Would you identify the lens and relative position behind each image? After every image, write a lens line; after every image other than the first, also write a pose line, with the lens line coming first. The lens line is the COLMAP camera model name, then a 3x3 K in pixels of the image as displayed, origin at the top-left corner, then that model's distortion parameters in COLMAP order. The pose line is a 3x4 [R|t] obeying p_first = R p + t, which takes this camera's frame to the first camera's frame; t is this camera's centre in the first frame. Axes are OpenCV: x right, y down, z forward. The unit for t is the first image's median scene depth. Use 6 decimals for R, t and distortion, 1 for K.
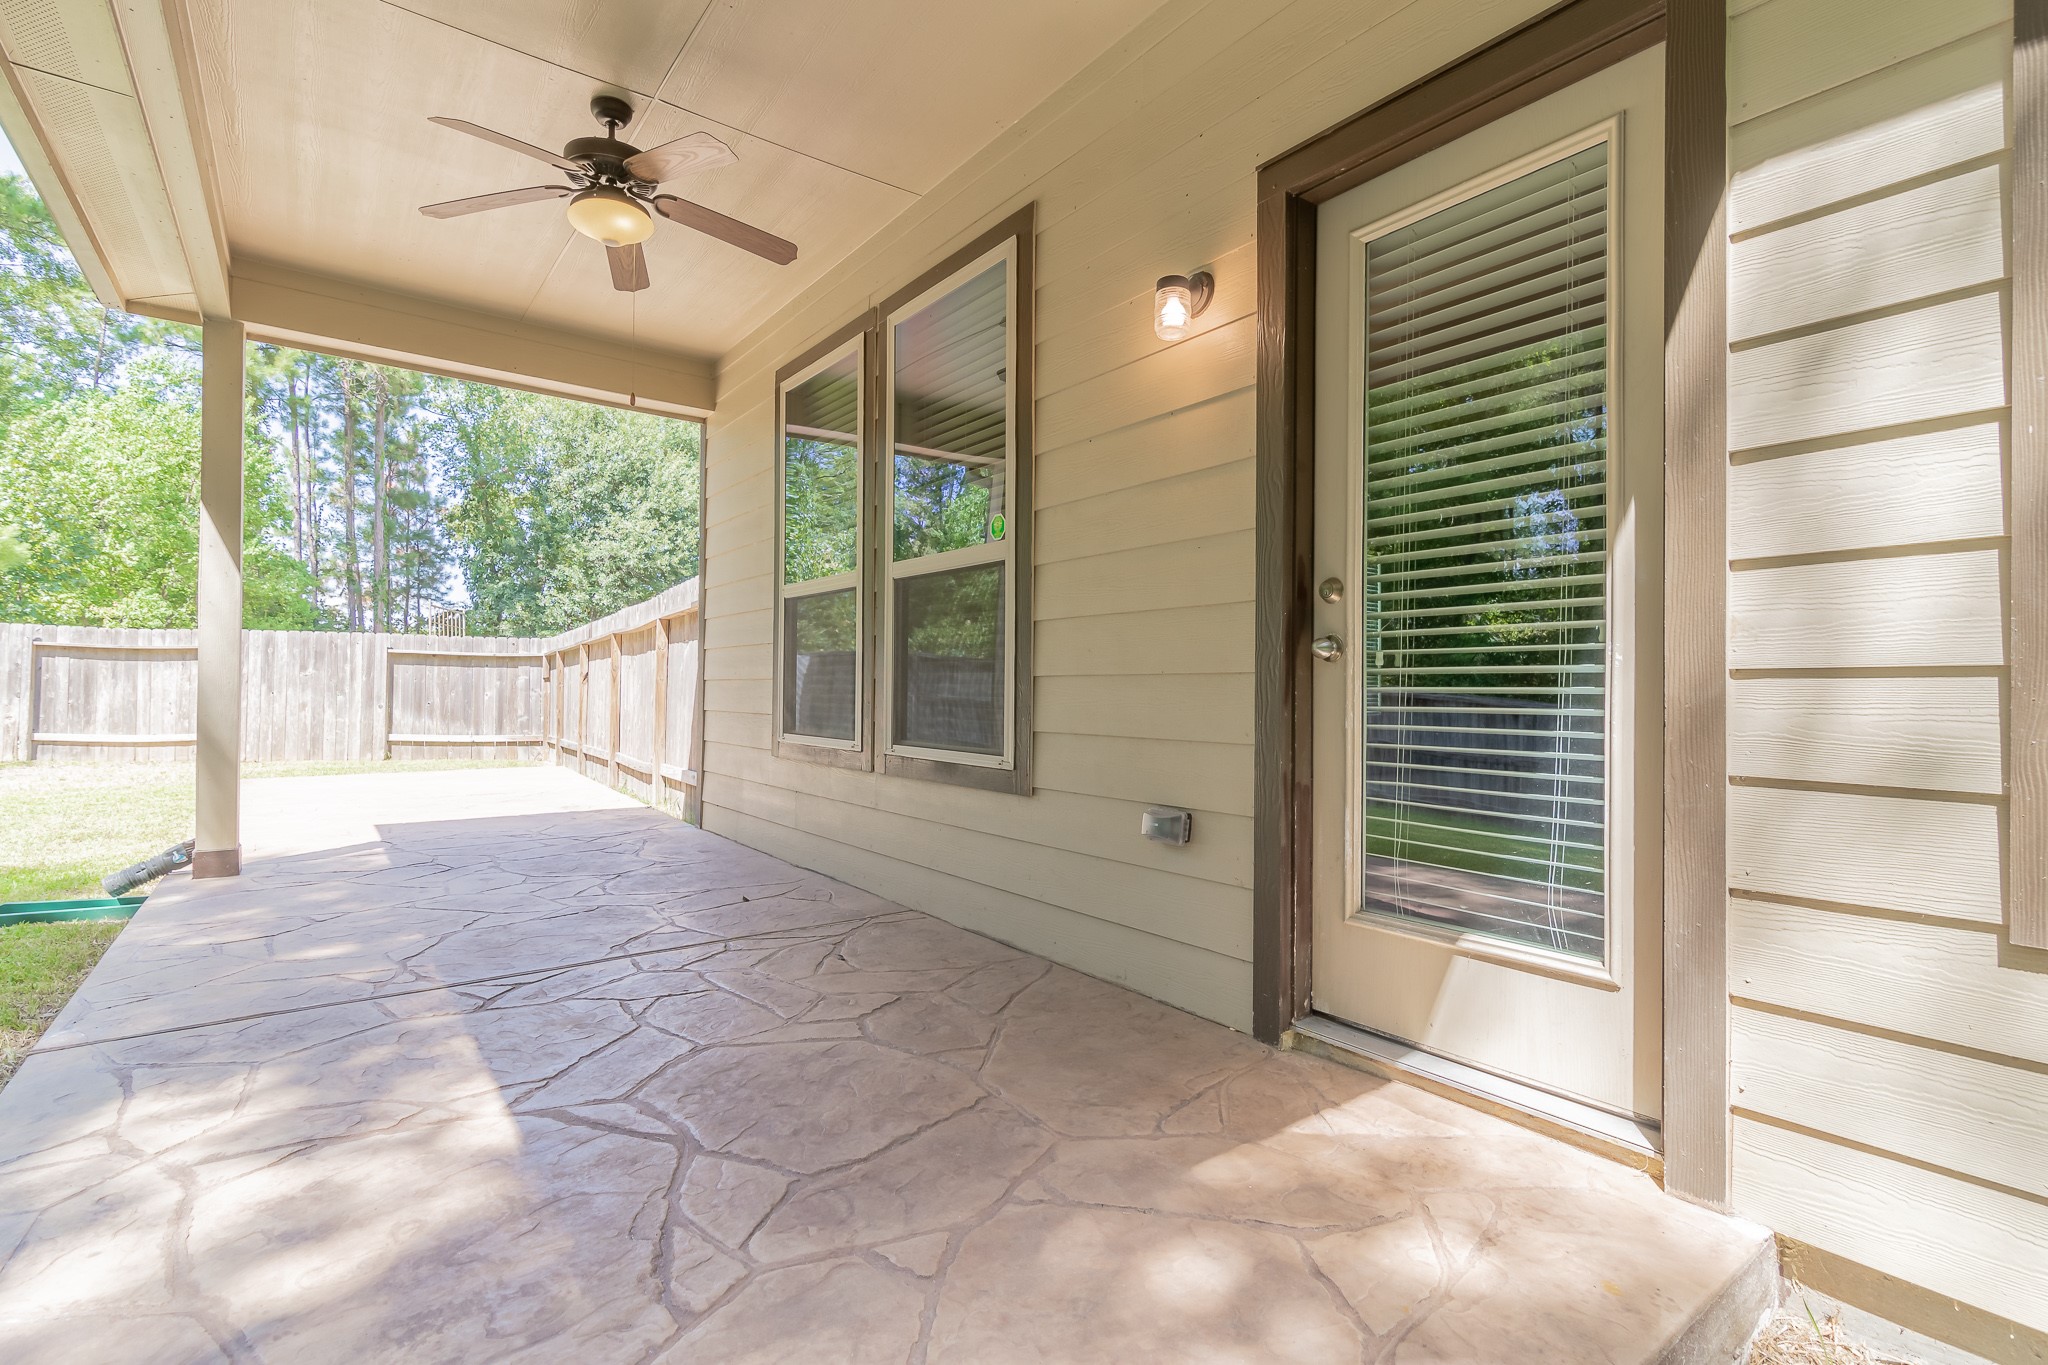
lens RADIAL K [[970.1, 0, 1024.3], [0, 970.1, 677.0], [0, 0, 1]] dist [-0.003658, -0.000267]
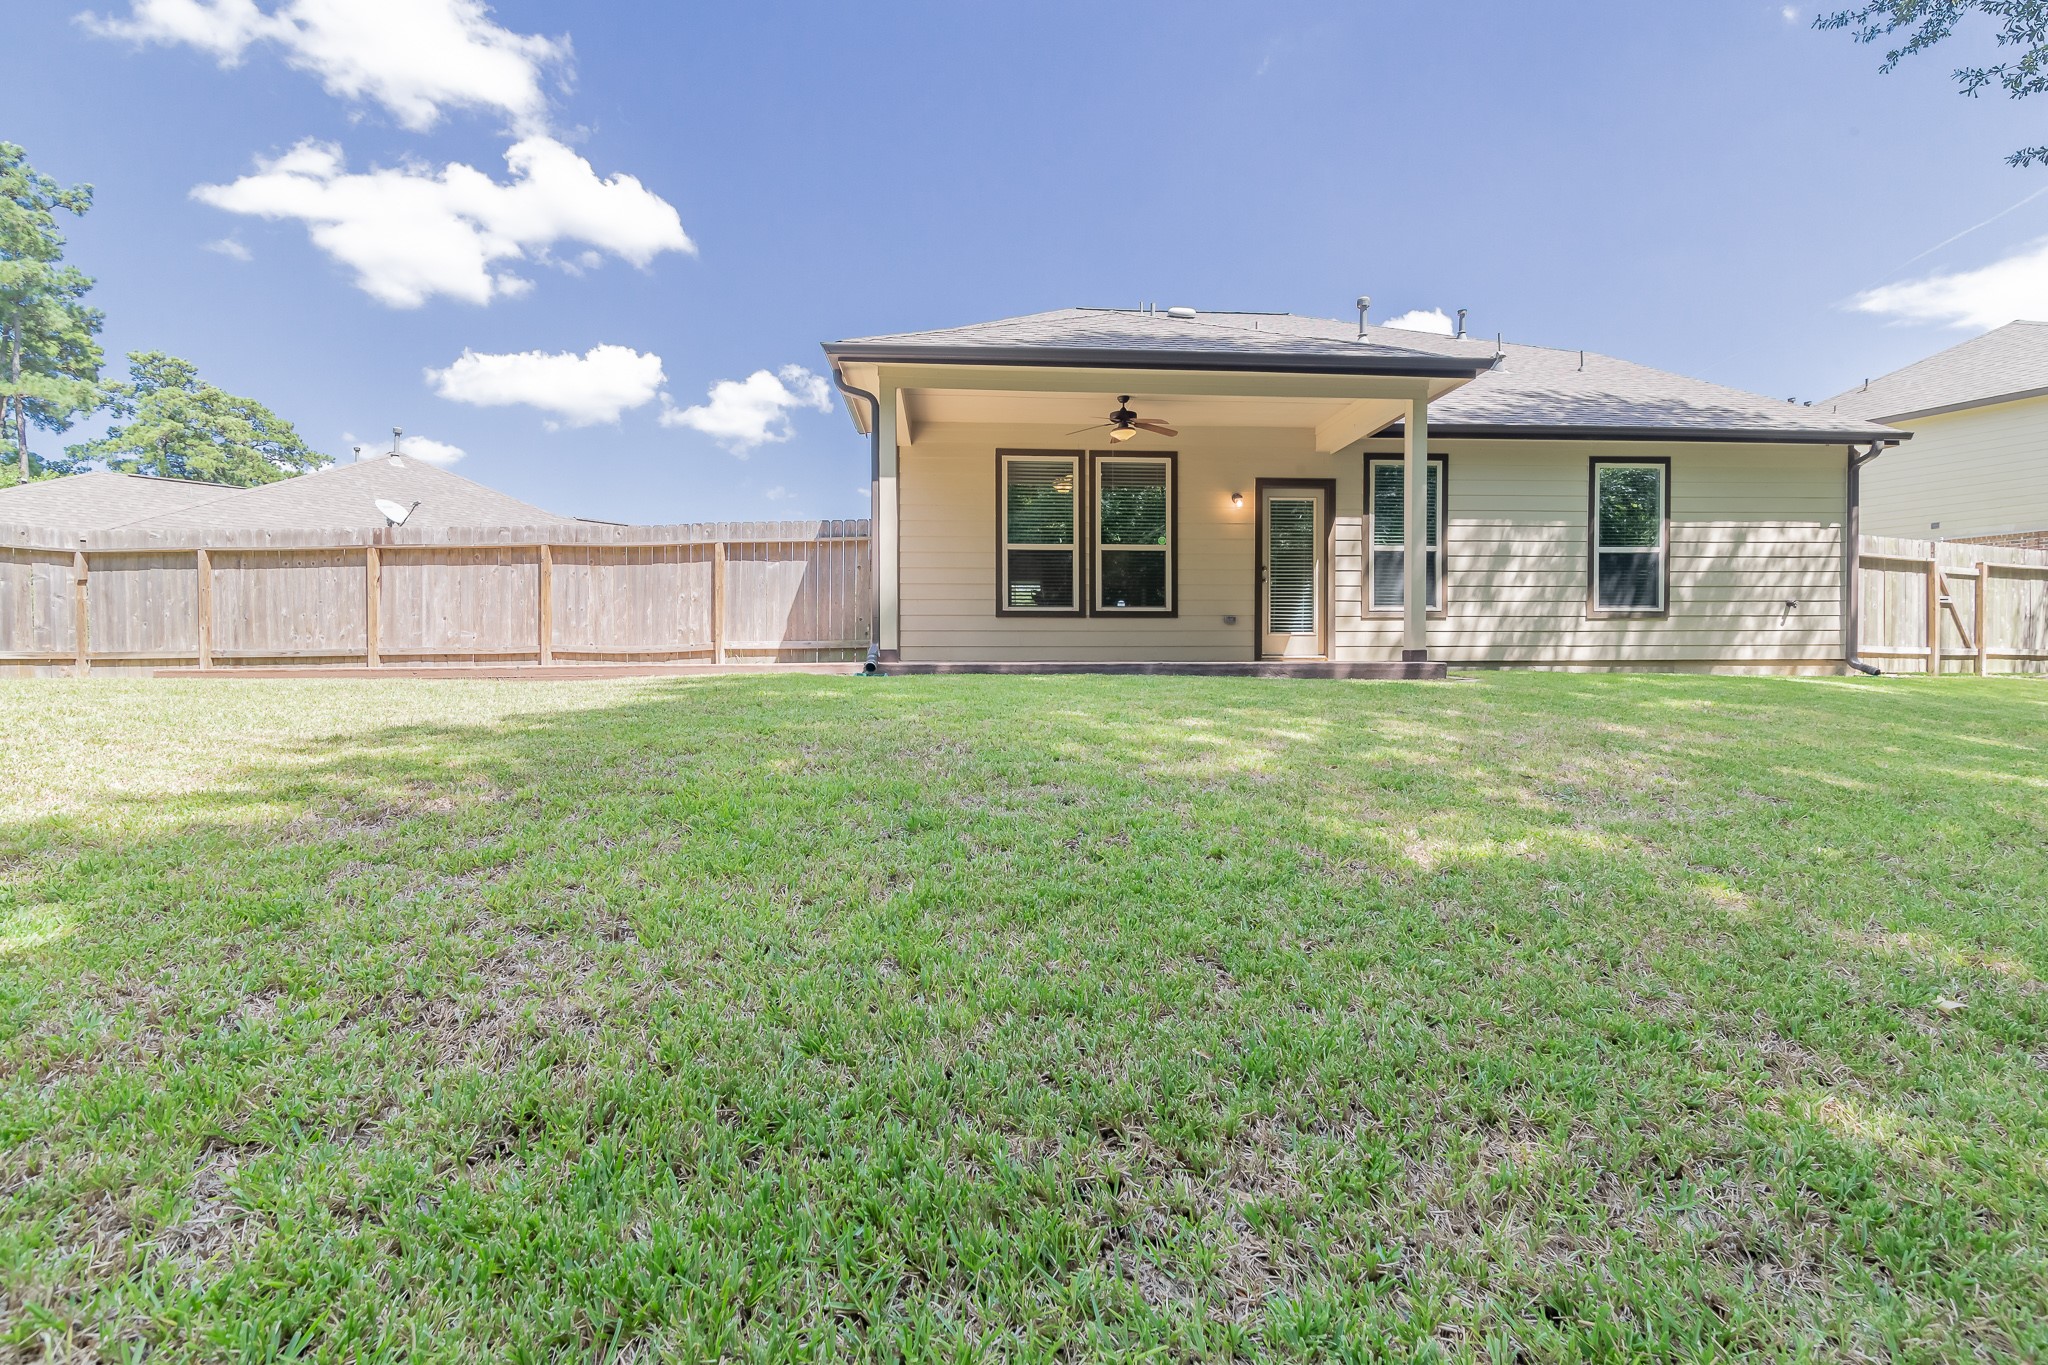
lens RADIAL K [[970.1, 0, 1023.5], [0, 970.1, 678.4], [0, 0, 1]] dist [-0.003658, -0.000267]
pose [[0.523933, -0.017469, 0.851580, -3.328675], [-0.003984, 0.999728, 0.022959, 0.264633], [-0.851750, -0.015422, 0.523722, -0.398467]]
